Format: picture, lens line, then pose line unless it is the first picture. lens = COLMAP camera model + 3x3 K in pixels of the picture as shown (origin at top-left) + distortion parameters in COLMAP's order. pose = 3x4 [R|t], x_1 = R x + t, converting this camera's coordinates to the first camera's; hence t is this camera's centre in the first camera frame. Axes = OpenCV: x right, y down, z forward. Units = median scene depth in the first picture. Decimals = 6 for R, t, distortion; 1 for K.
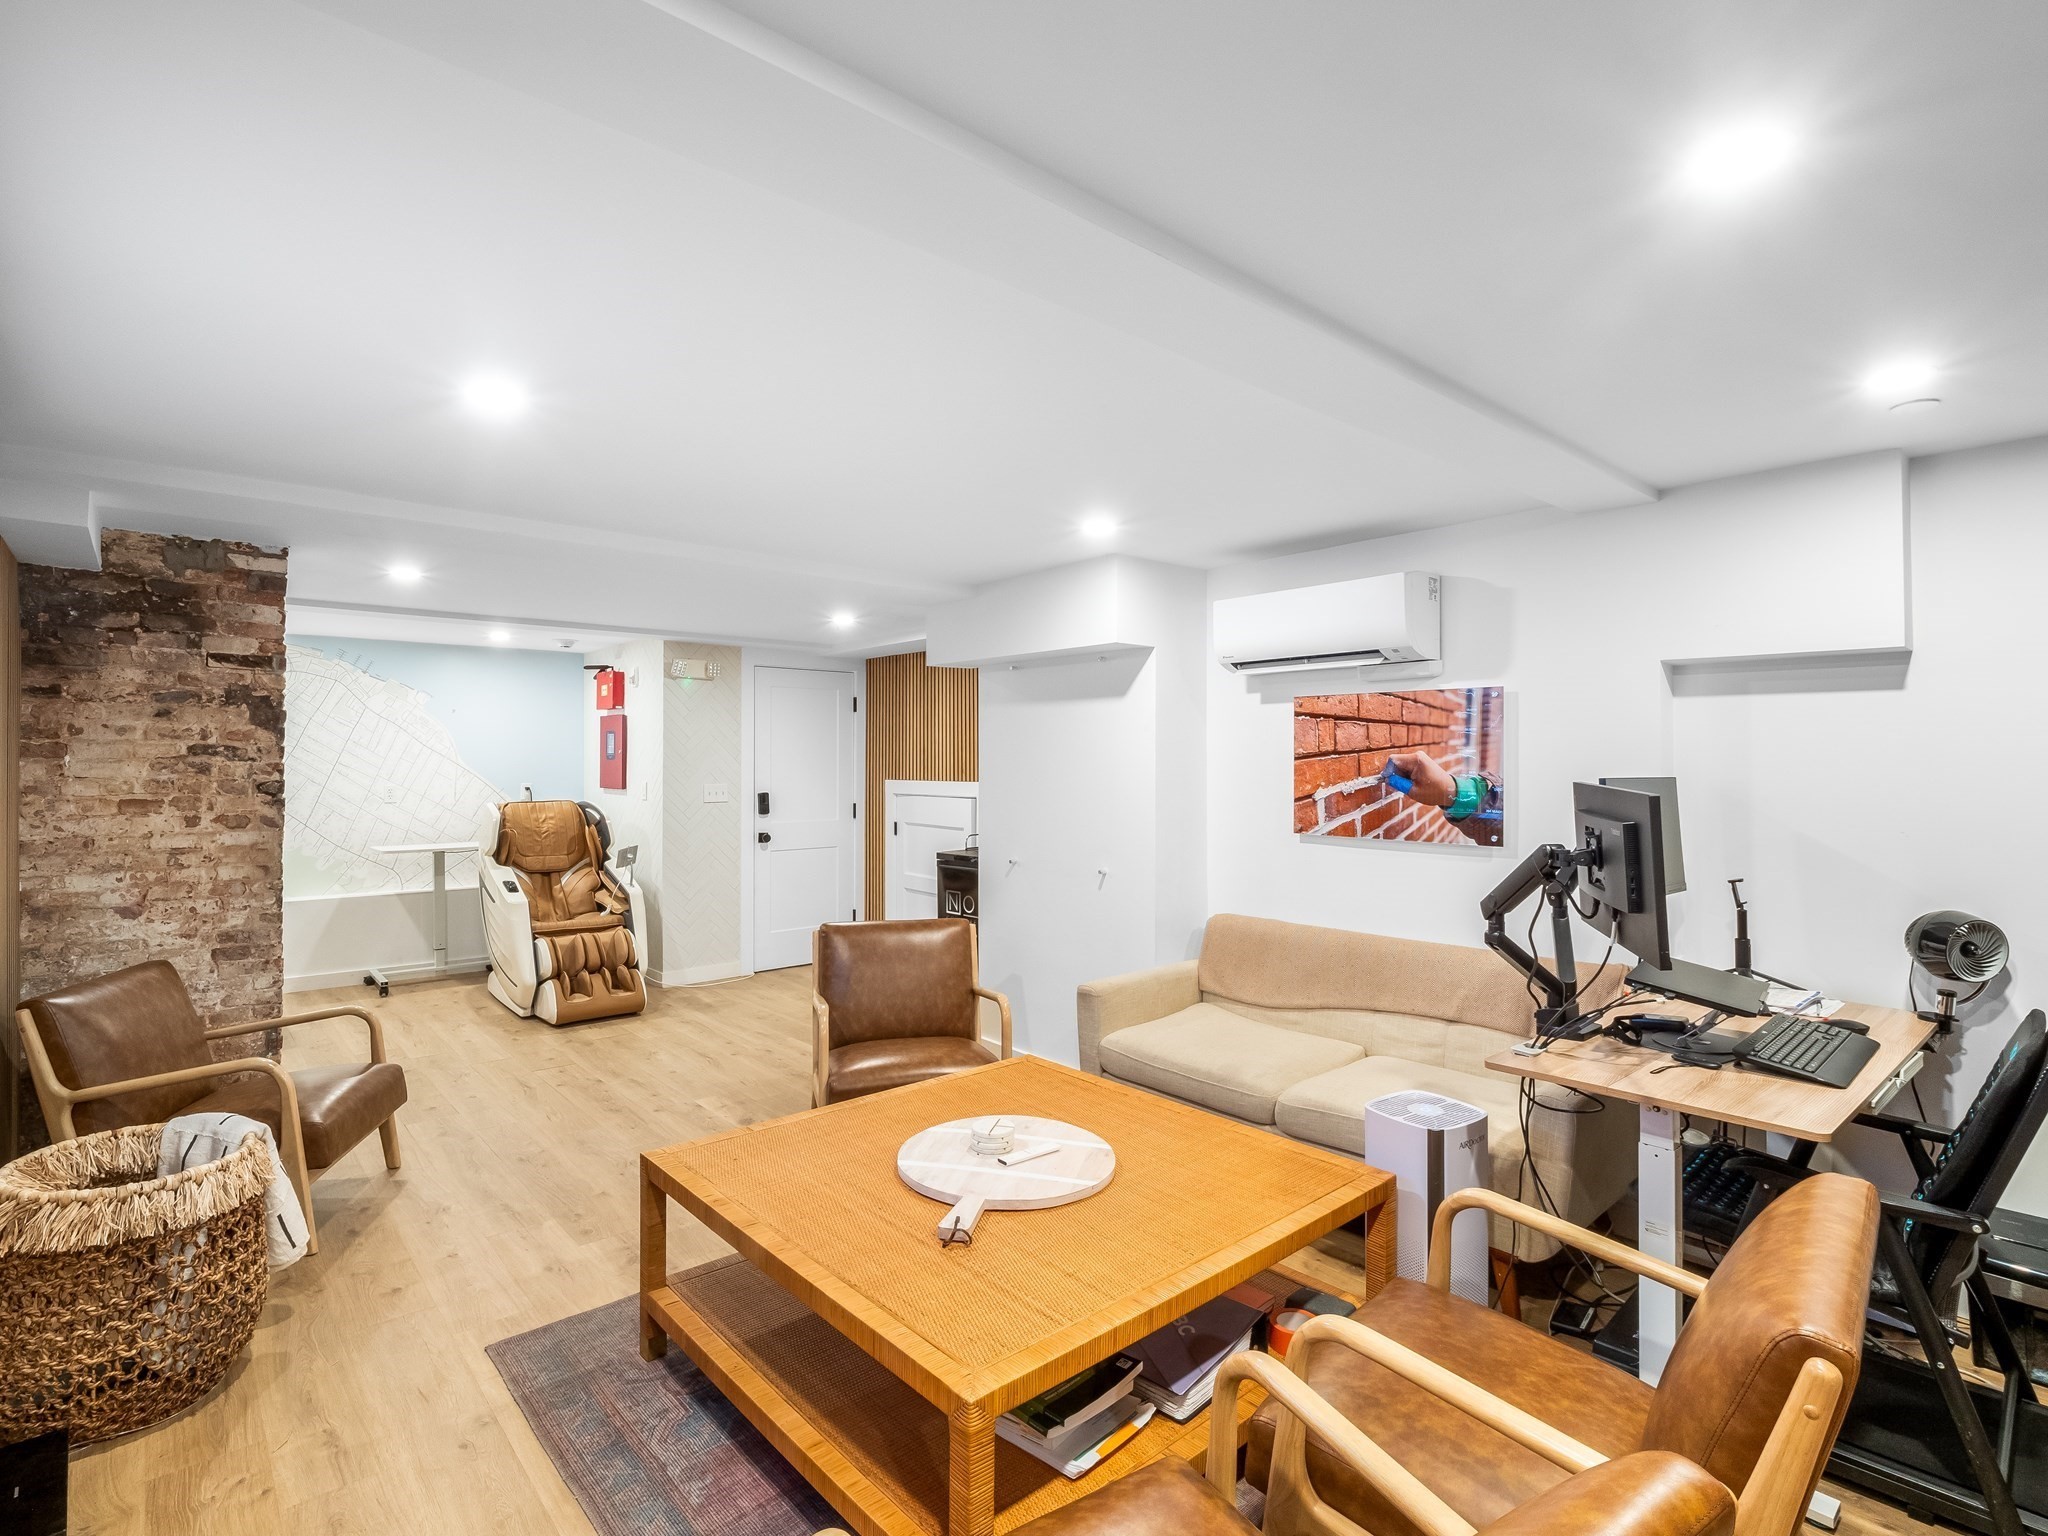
lens RADIAL K [[1017.7, 0, 1017.5], [0, 1017.7, 756.4], [0, 0, 1]] dist [0.001283, -0.013272]
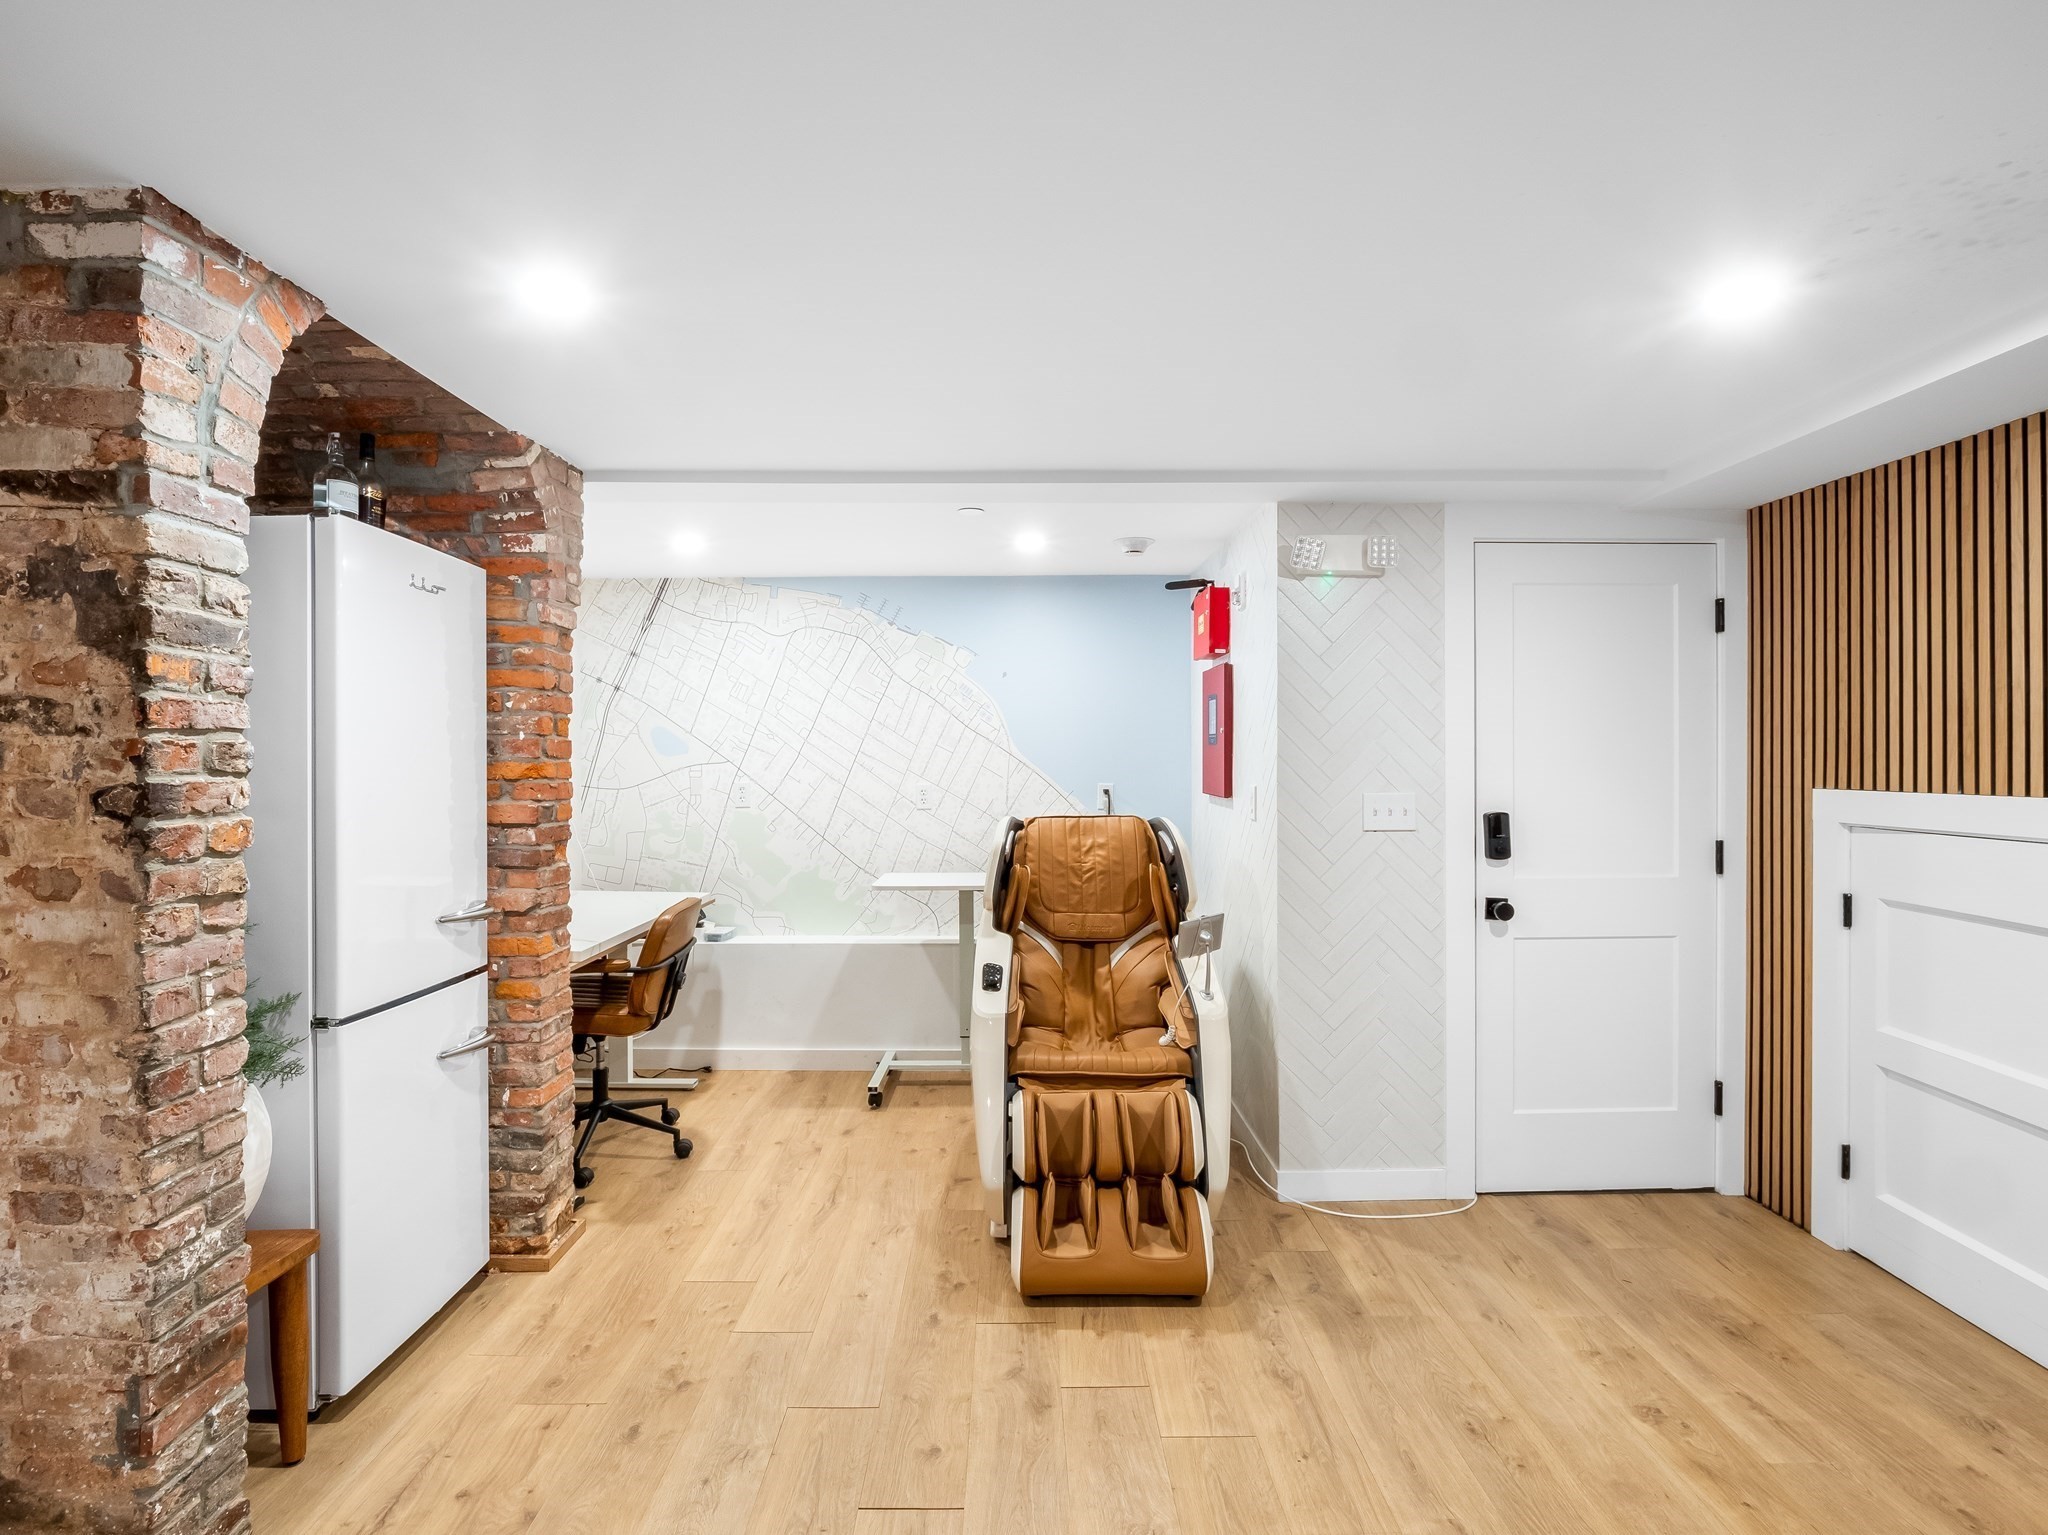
lens RADIAL K [[1017.7, 0, 1017.5], [0, 1017.7, 755.9], [0, 0, 1]] dist [0.001283, -0.013272]
pose [[0.761913, -0.001989, -0.647676, -0.138593], [0.004963, 0.999984, 0.002766, 0.008865], [0.647660, -0.005322, 0.761911, 0.606282]]
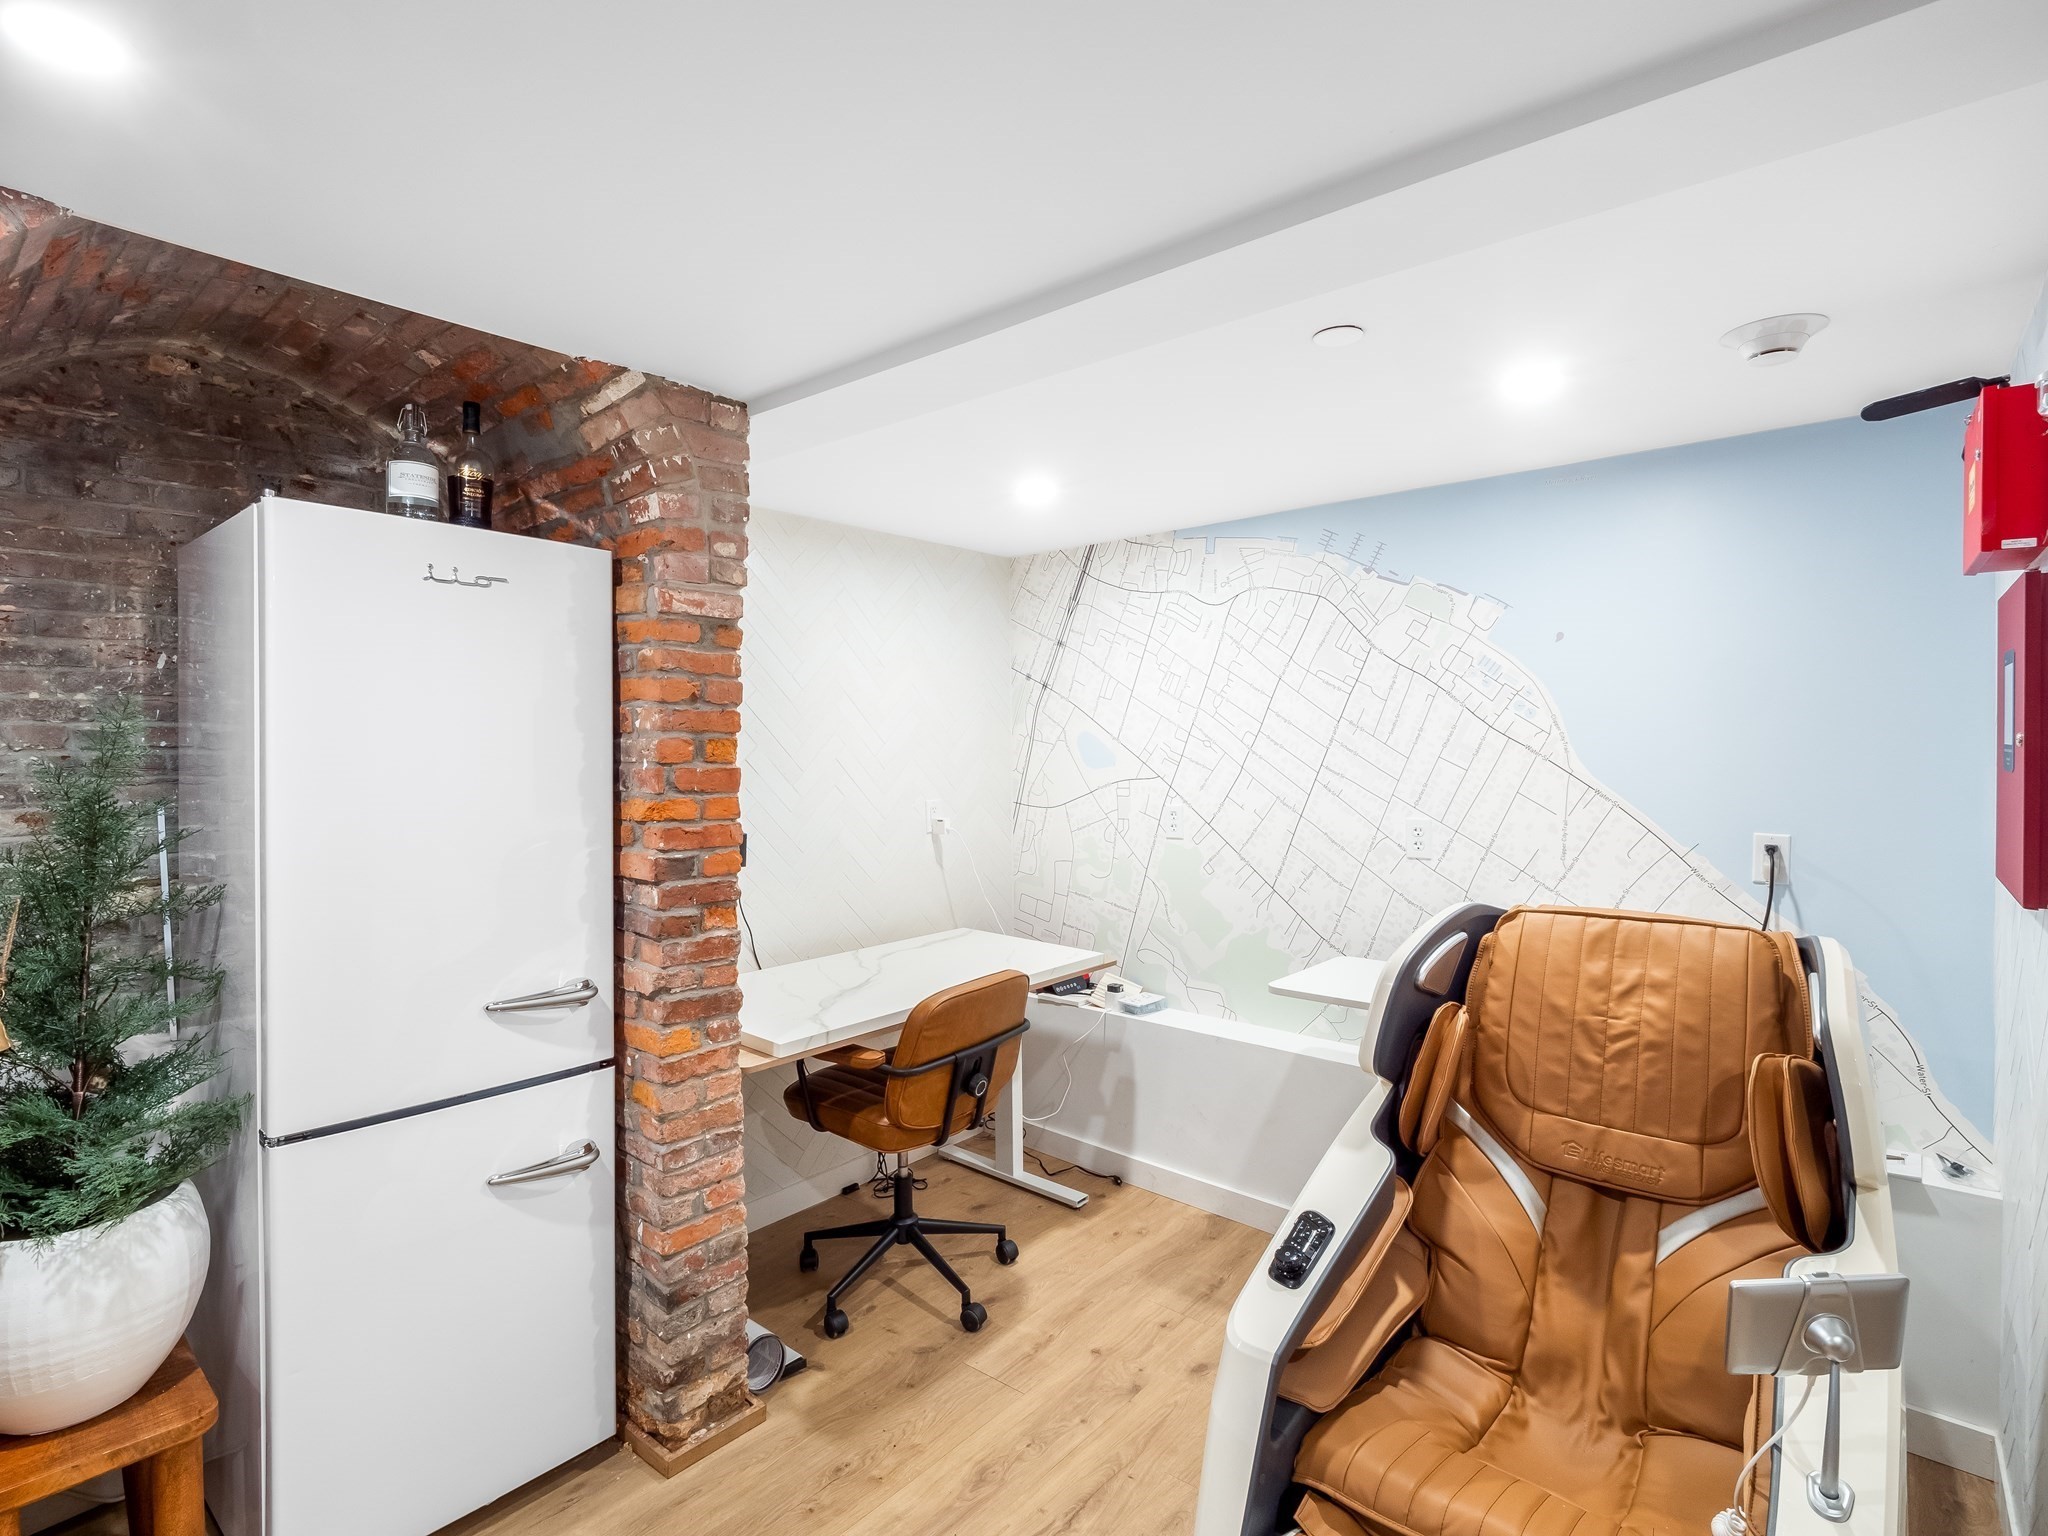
lens RADIAL K [[1017.7, 0, 1017.5], [0, 1017.7, 756.4], [0, 0, 1]] dist [0.001283, -0.013272]
pose [[0.159133, 0.011226, -0.987193, -0.249081], [0.009713, 0.999869, 0.012936, -0.007157], [0.987209, -0.011648, 0.159003, 0.900349]]
